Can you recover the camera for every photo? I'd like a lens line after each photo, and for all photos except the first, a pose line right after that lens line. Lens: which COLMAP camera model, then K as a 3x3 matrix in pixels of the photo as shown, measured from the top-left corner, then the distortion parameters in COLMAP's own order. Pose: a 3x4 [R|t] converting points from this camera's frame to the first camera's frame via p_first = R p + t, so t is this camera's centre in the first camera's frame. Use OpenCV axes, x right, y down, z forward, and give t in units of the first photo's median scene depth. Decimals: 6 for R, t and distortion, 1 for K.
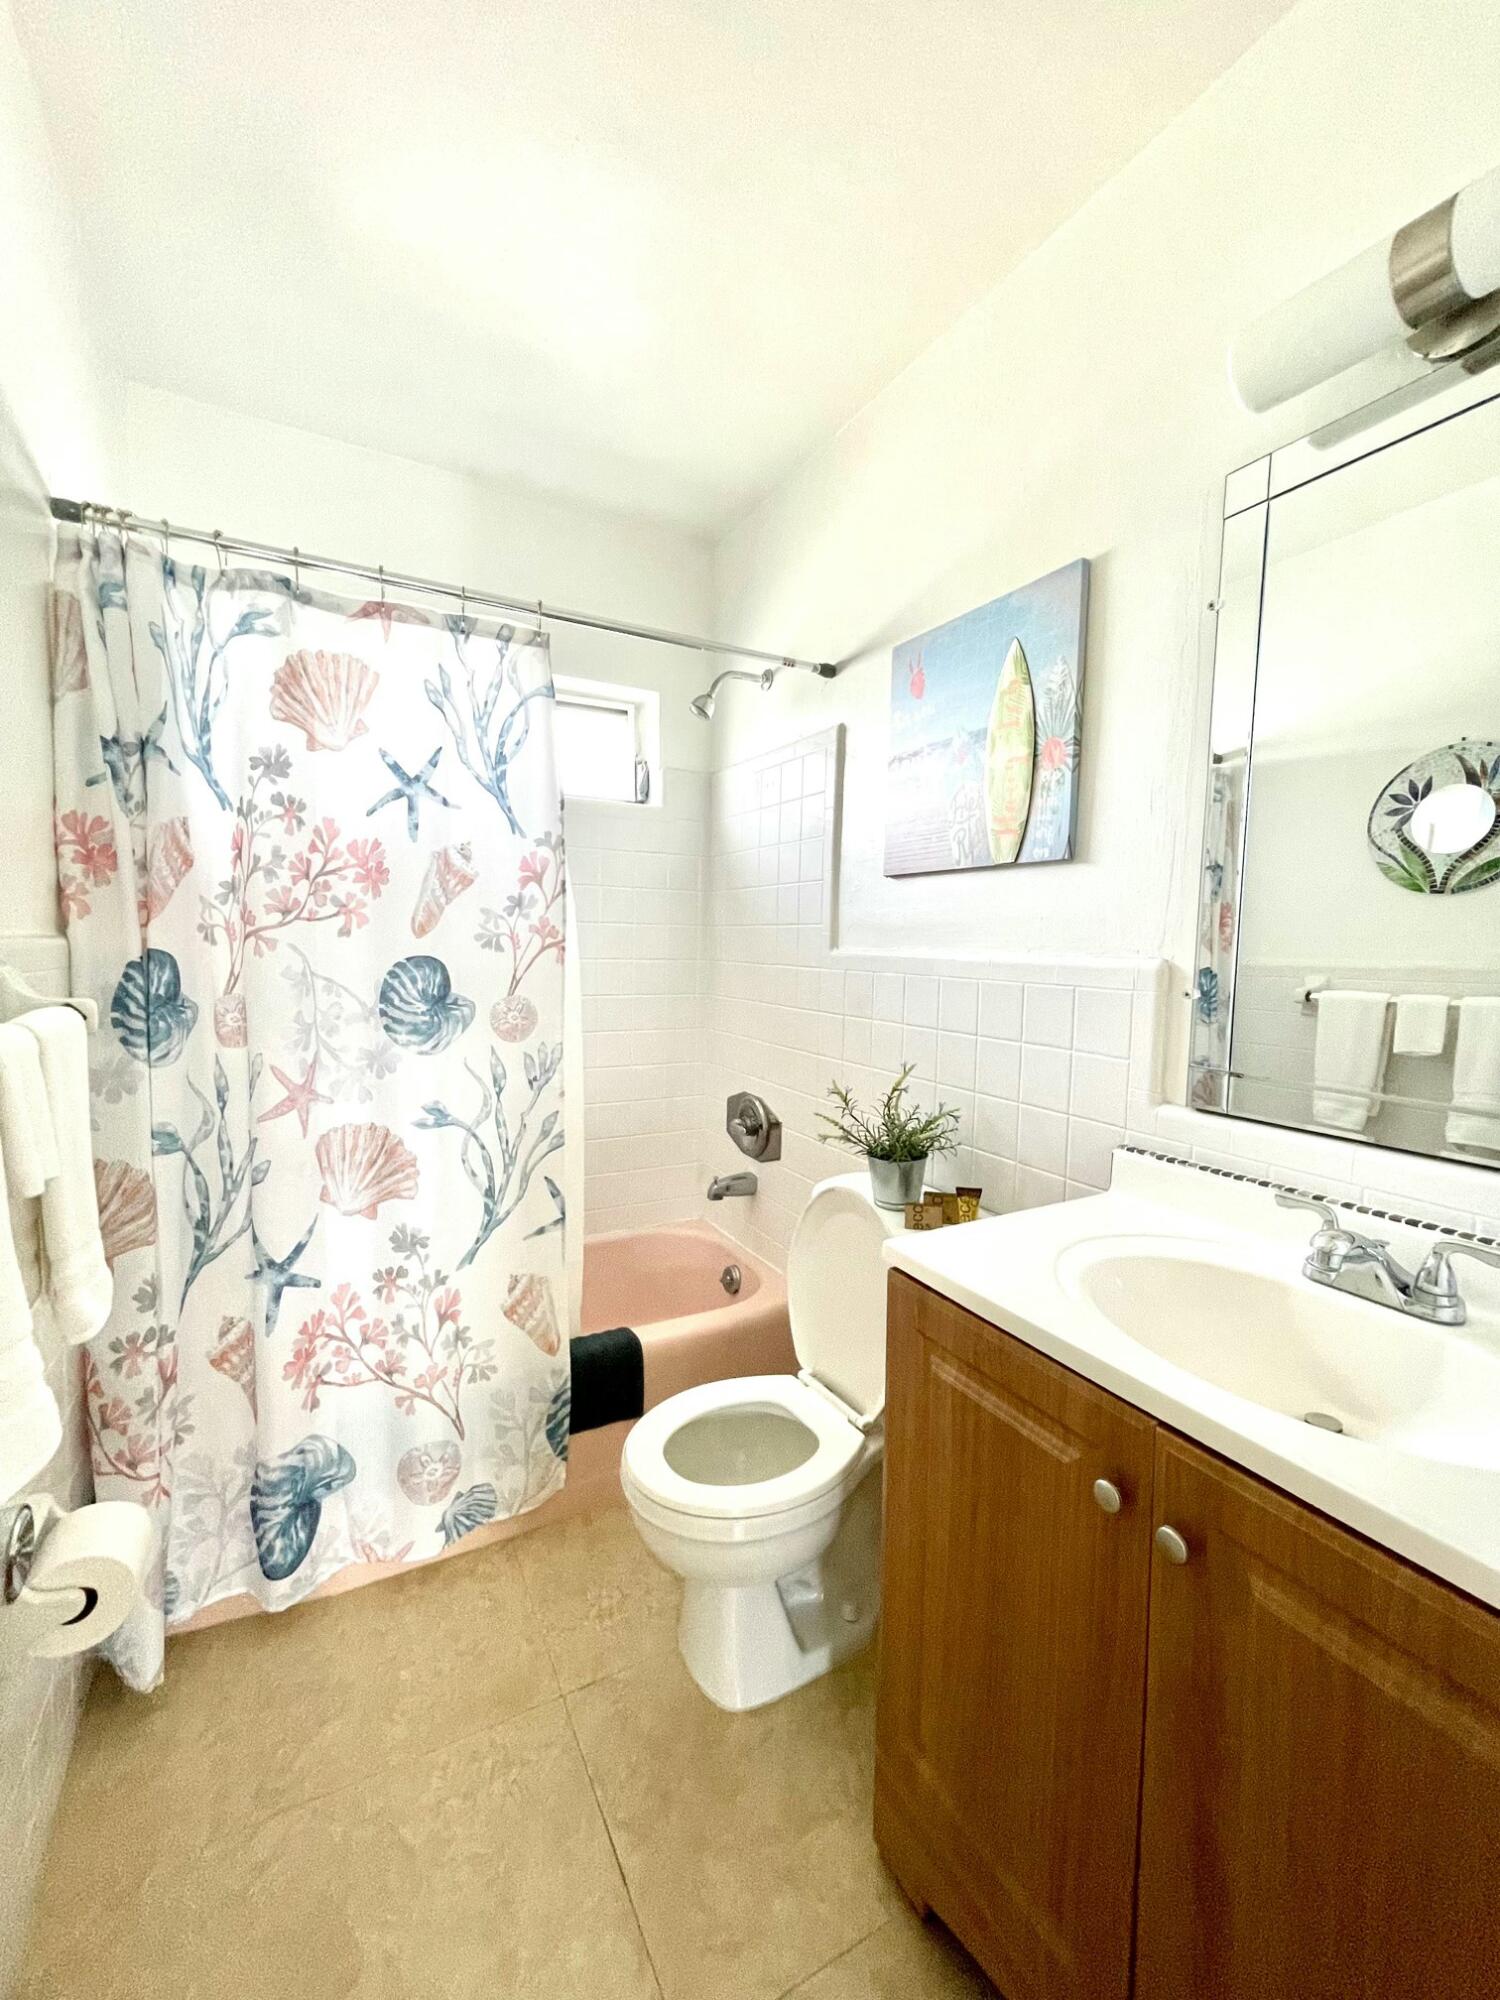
lens RADIAL K [[806.5, 0, 735.9], [0, 806.5, 999.2], [0, 0, 1]] dist [-0.001774, -0.000706]
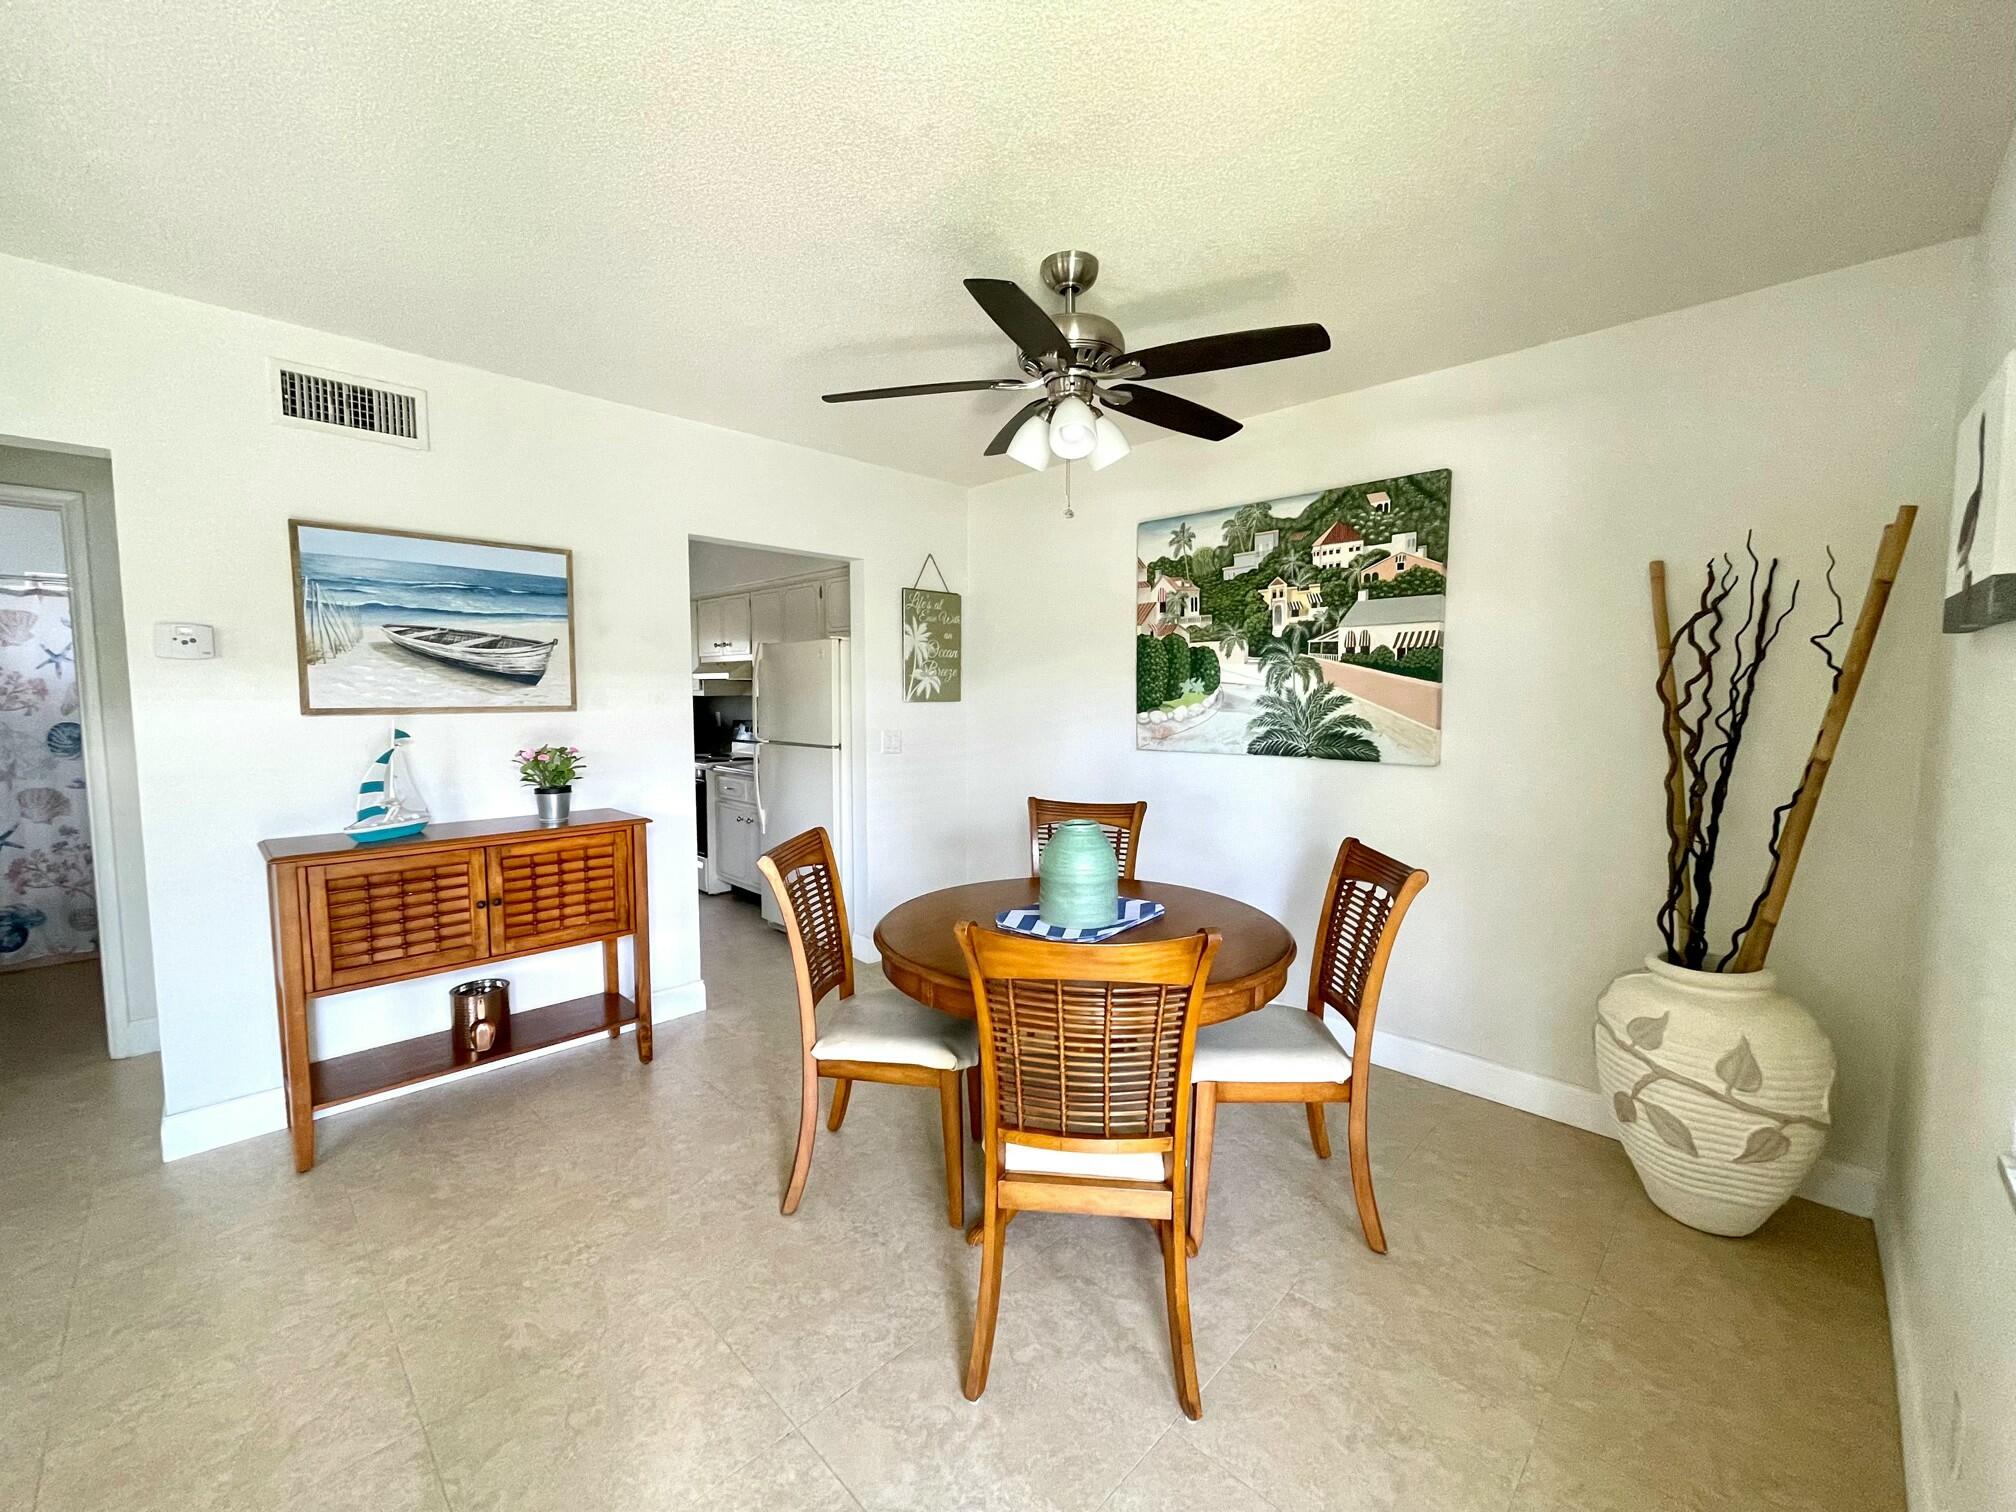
lens RADIAL K [[813.0, 0, 1015.0], [0, 813.0, 757.4], [0, 0, 1]] dist [-0.001774, -0.000706]
pose [[0.955646, -0.043912, 0.291227, 1.795339], [0.039167, 0.998988, 0.022107, 0.123265], [-0.291903, -0.009720, 0.956398, -2.434280]]
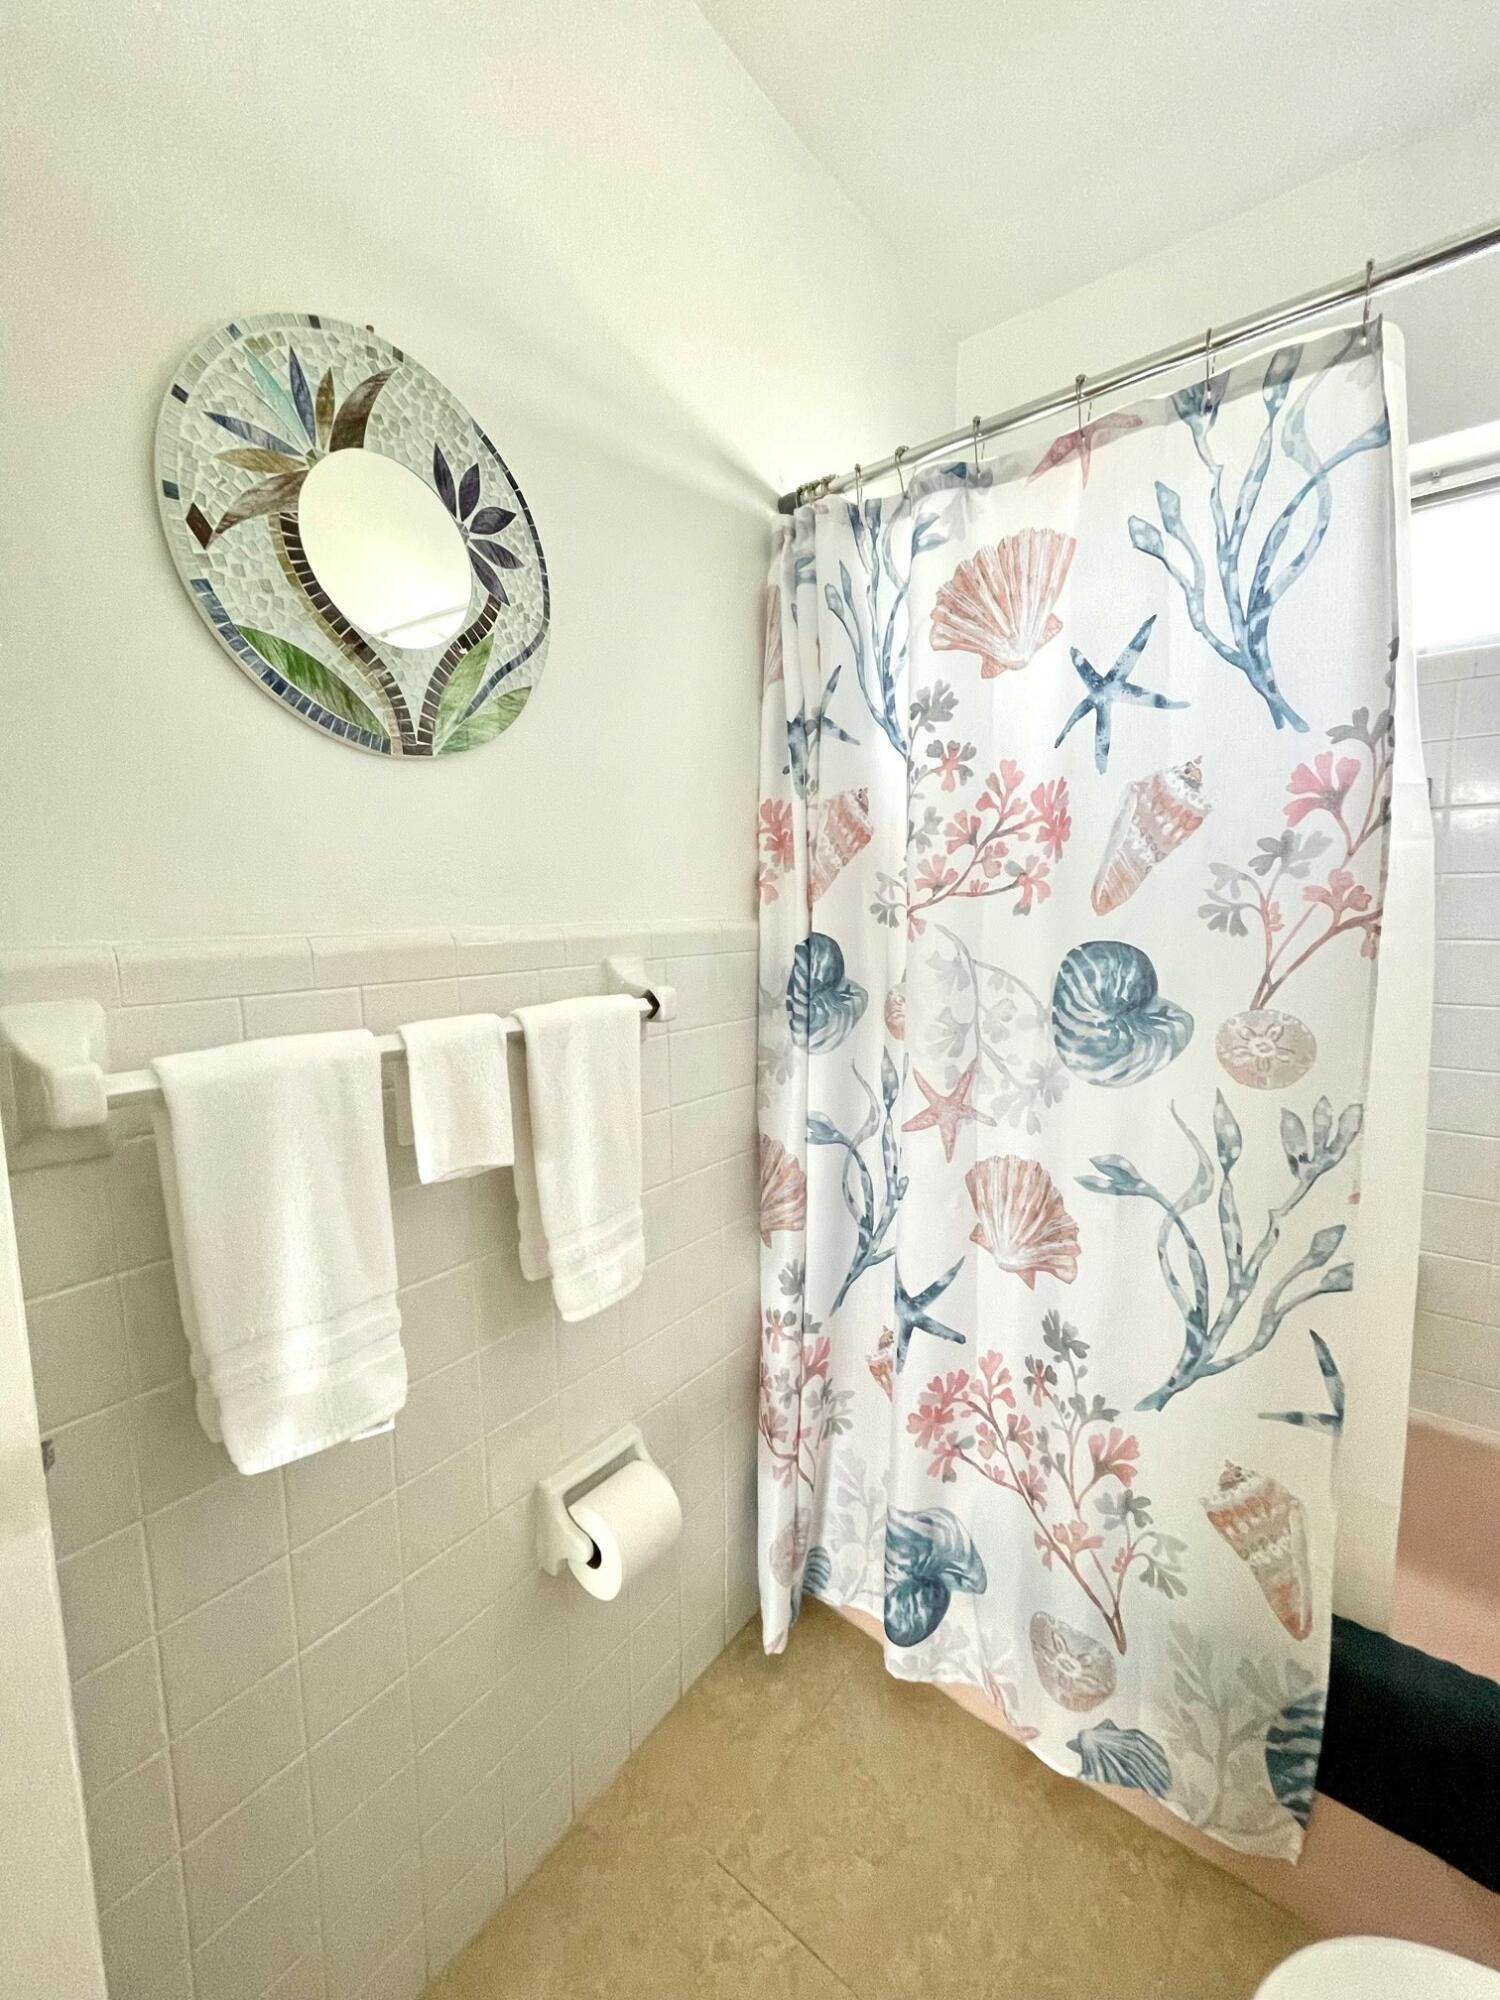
lens RADIAL K [[806.5, 0, 762.0], [0, 806.5, 994.9], [0, 0, 1]] dist [-0.001774, -0.000706]
pose [[0.404964, 0.080801, -0.910755, 0.117793], [-0.039685, 0.996702, 0.070780, -0.045921], [0.913471, 0.007480, 0.406835, 0.465217]]
